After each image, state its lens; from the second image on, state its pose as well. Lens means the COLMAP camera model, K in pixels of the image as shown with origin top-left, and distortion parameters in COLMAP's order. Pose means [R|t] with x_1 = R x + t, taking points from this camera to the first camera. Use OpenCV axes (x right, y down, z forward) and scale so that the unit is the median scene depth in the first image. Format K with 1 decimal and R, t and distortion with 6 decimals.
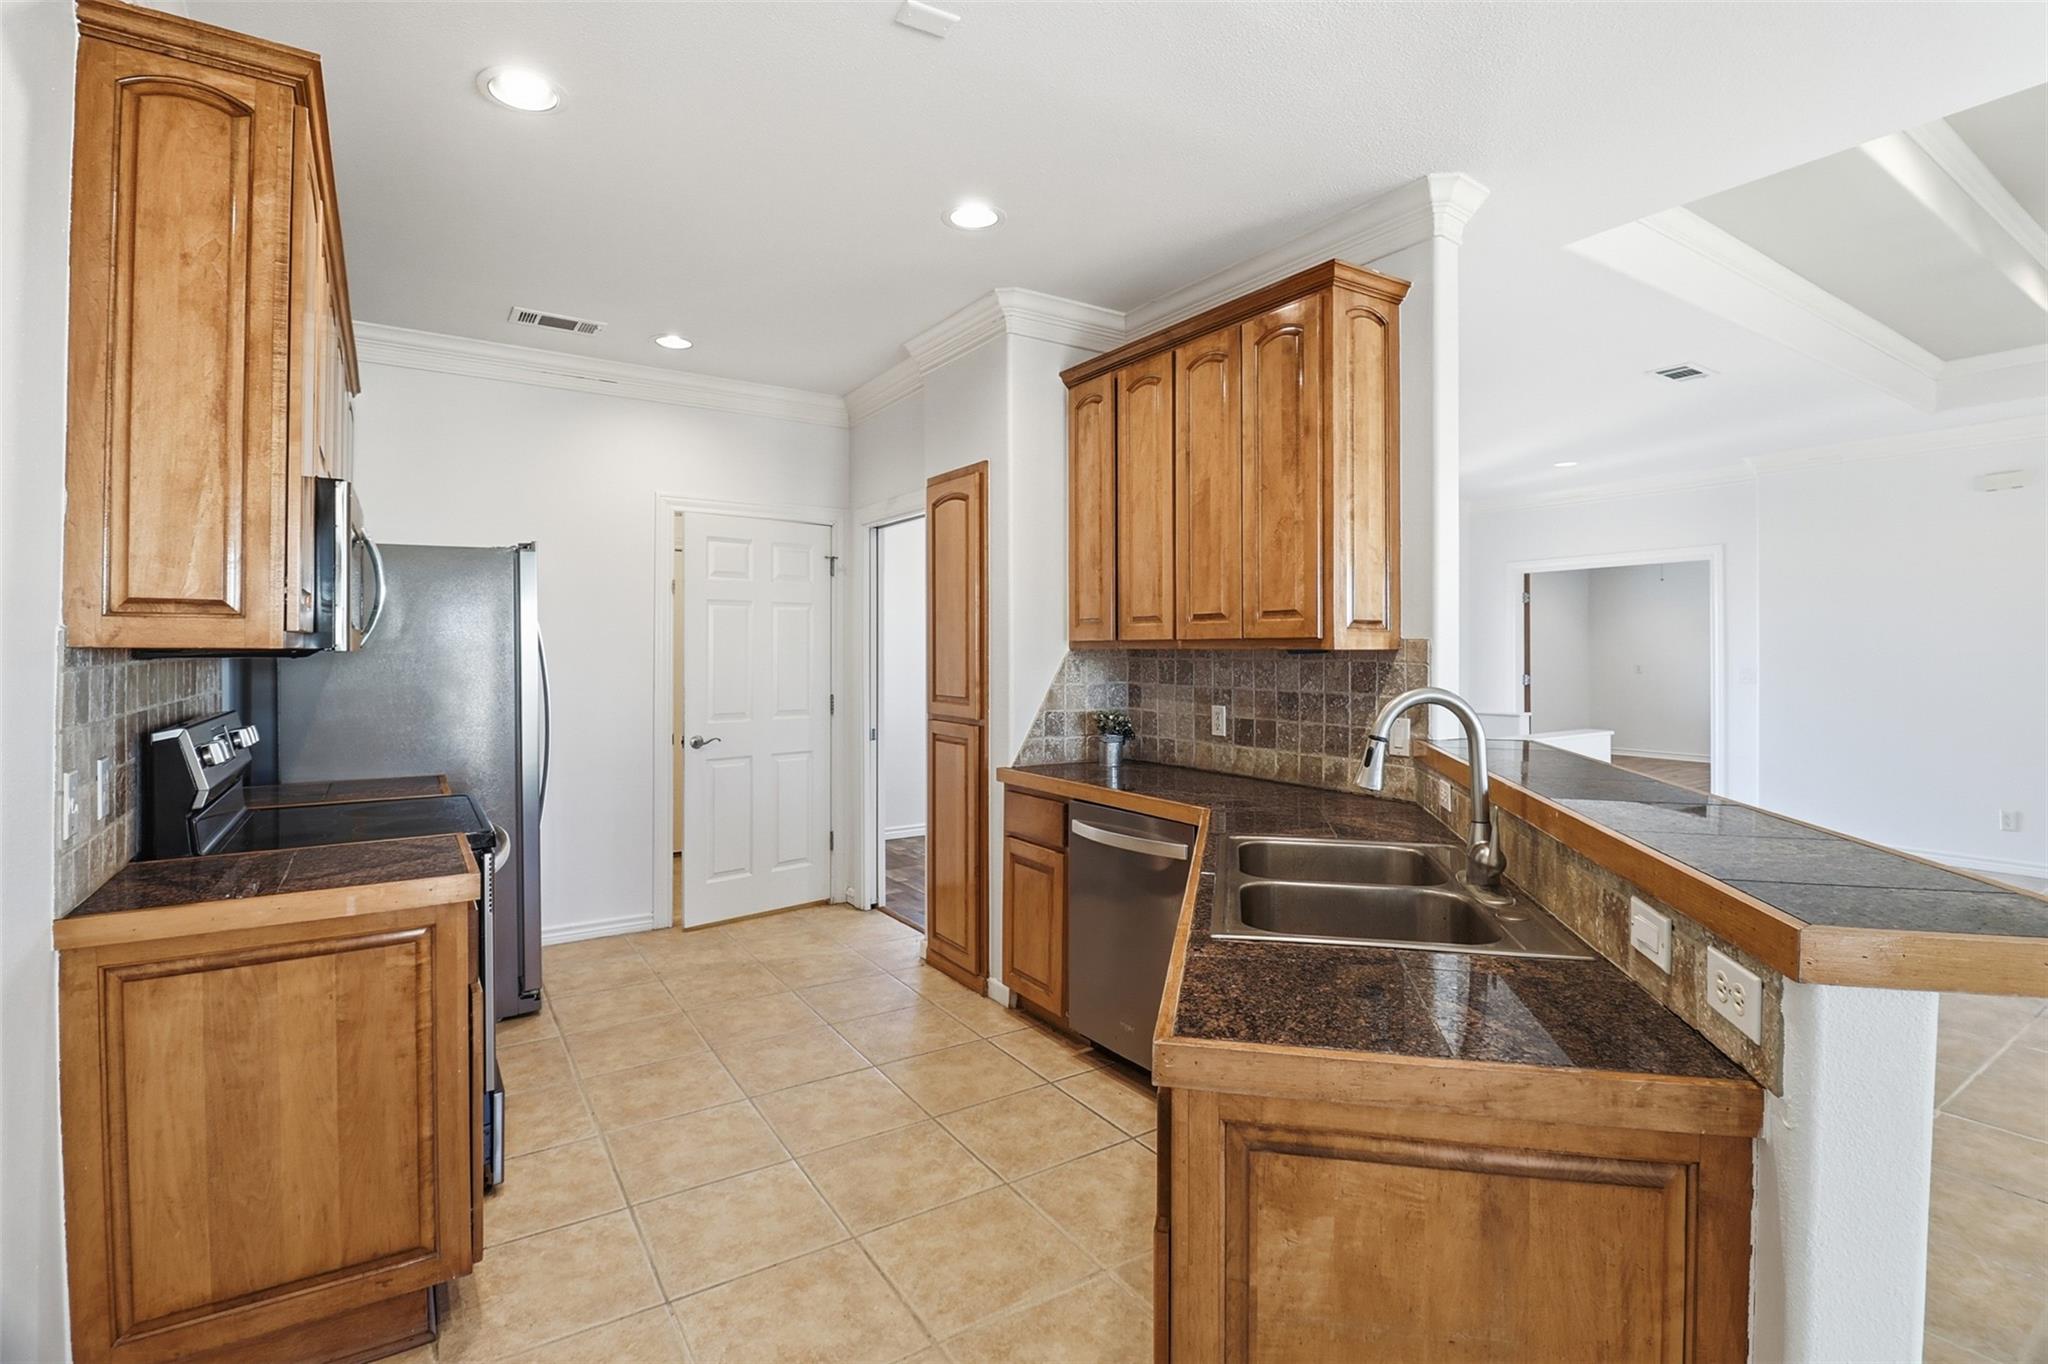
lens RADIAL K [[957.1, 0, 1056.1], [0, 957.1, 638.4], [0, 0, 1]] dist [-0.004248, -0.009679]
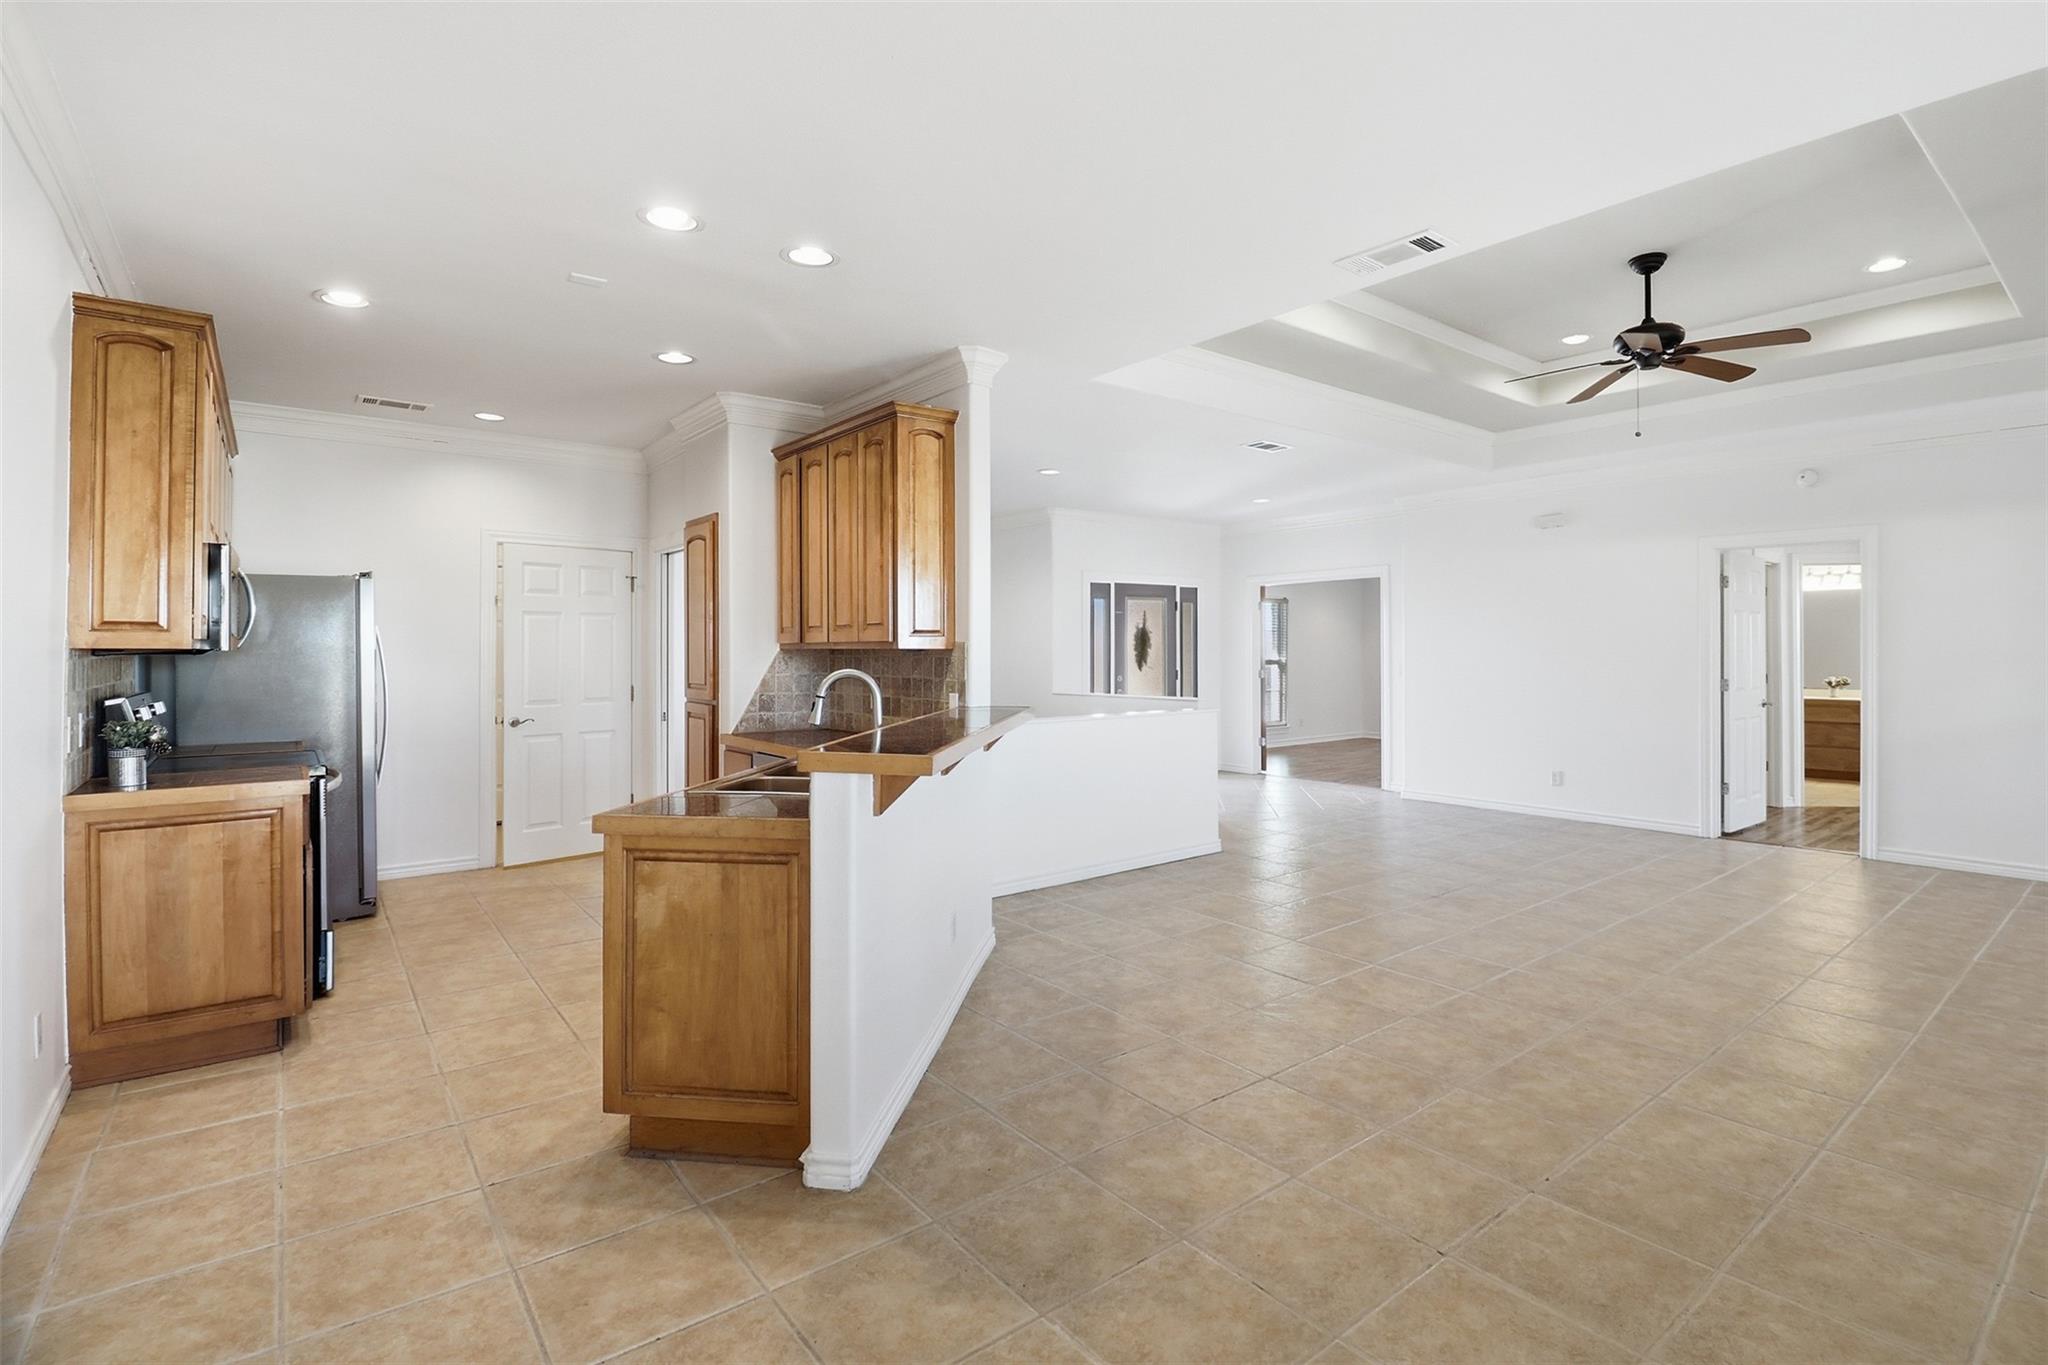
lens RADIAL K [[957.1, 0, 1059.5], [0, 957.1, 637.7], [0, 0, 1]] dist [-0.004248, -0.009679]
pose [[0.996554, -0.000574, 0.082947, 0.405334], [0.000692, 0.999999, -0.001395, -0.004310], [-0.082946, 0.001448, 0.996553, -0.555094]]
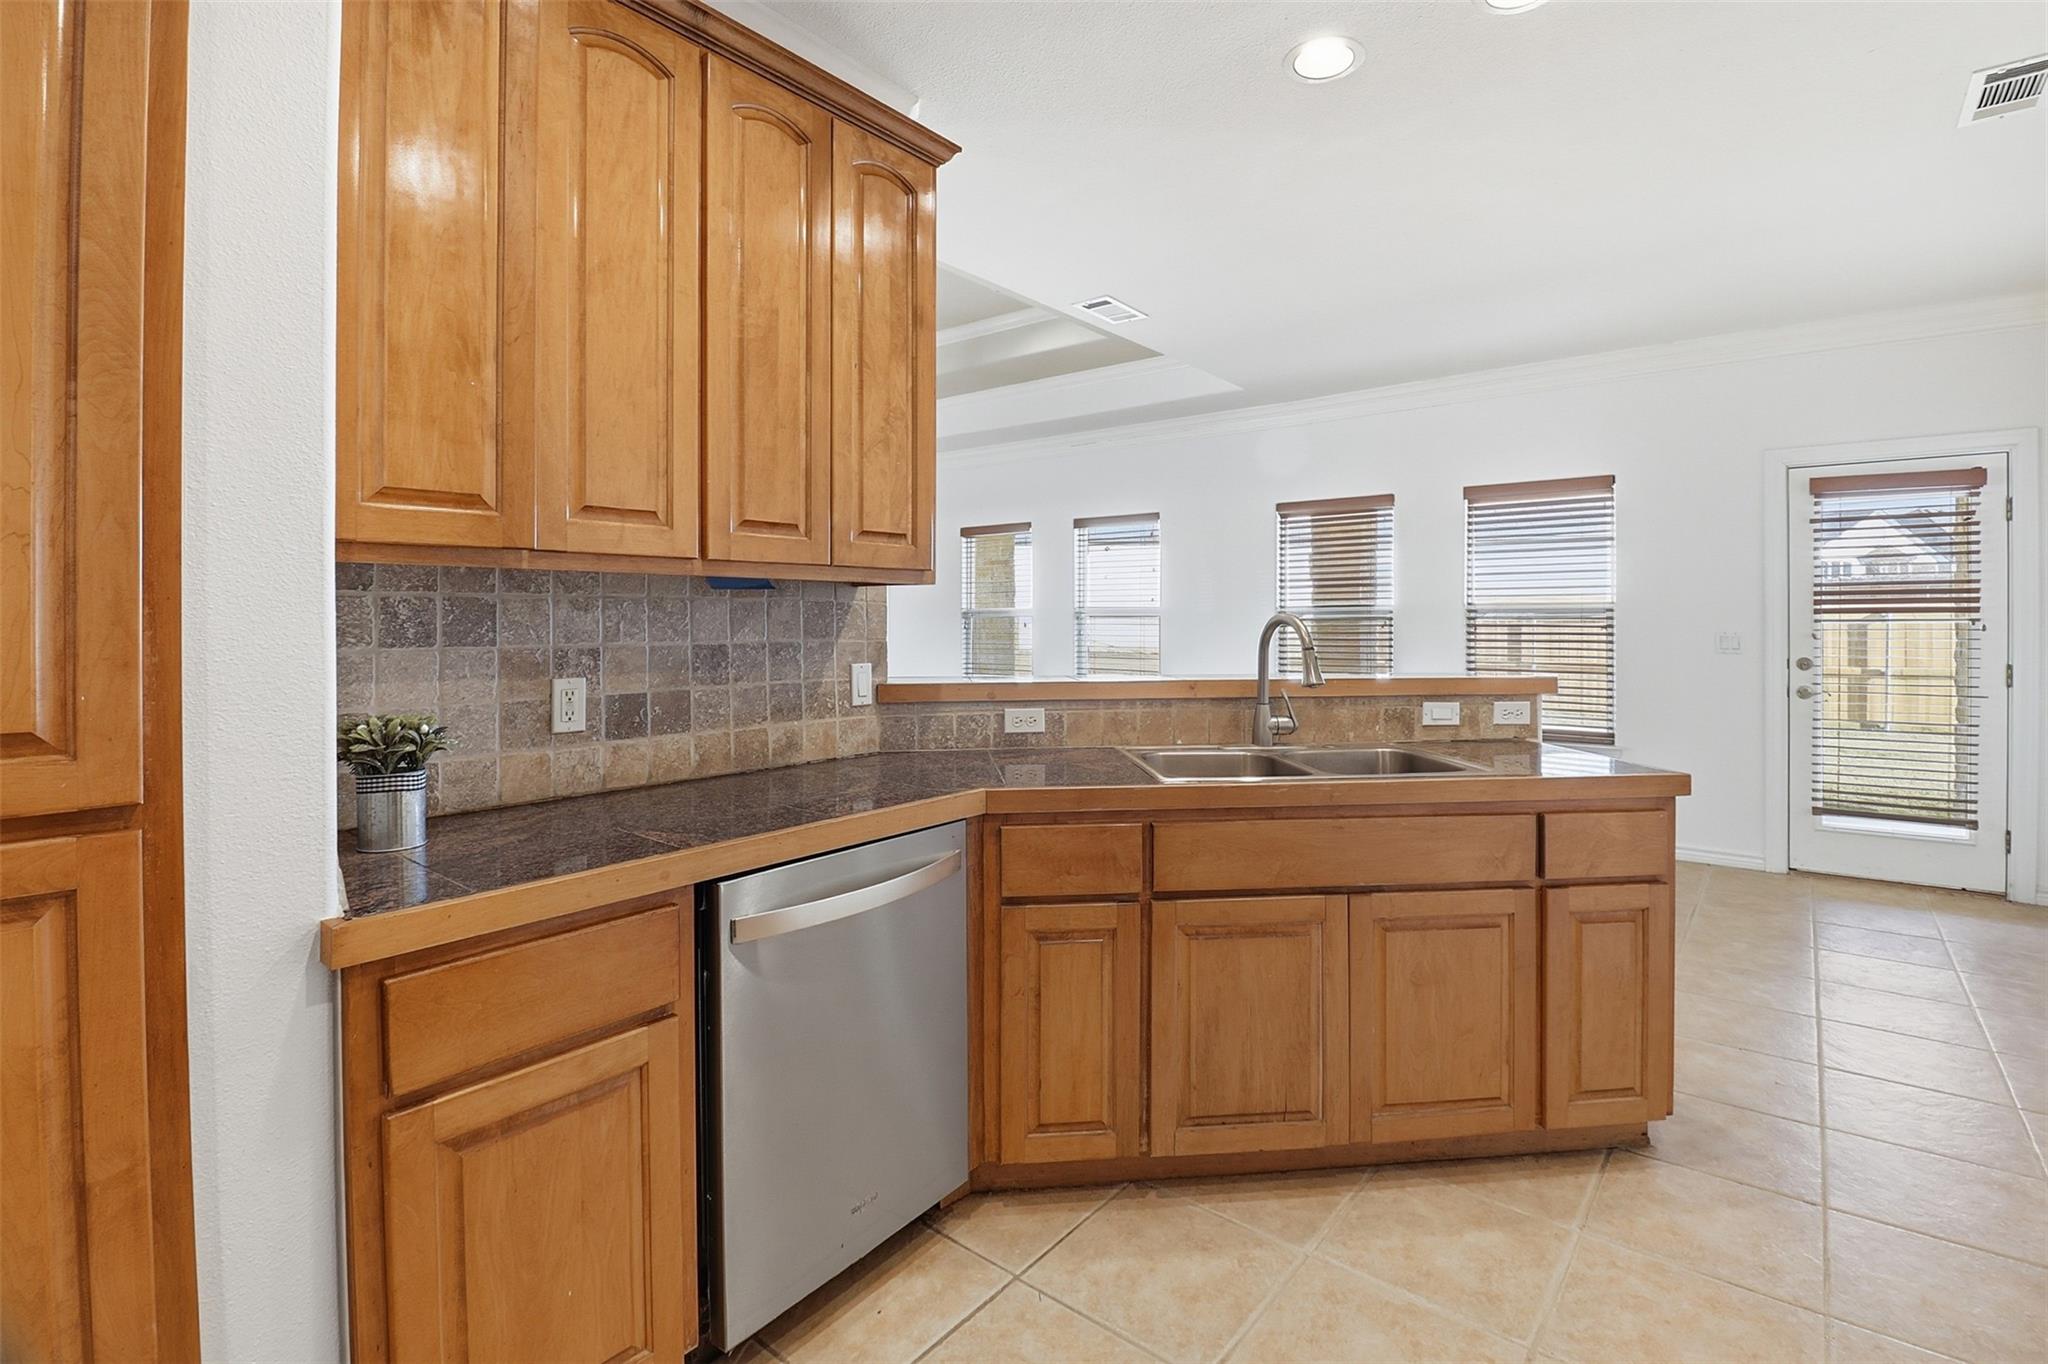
lens RADIAL K [[957.1, 0, 1009.0], [0, 957.1, 621.2], [0, 0, 1]] dist [-0.004248, -0.009679]
pose [[-0.280736, -0.006139, 0.959765, -0.545433], [-0.012085, 0.999923, 0.002861, 0.039752], [-0.959709, -0.010795, -0.280788, 1.128342]]
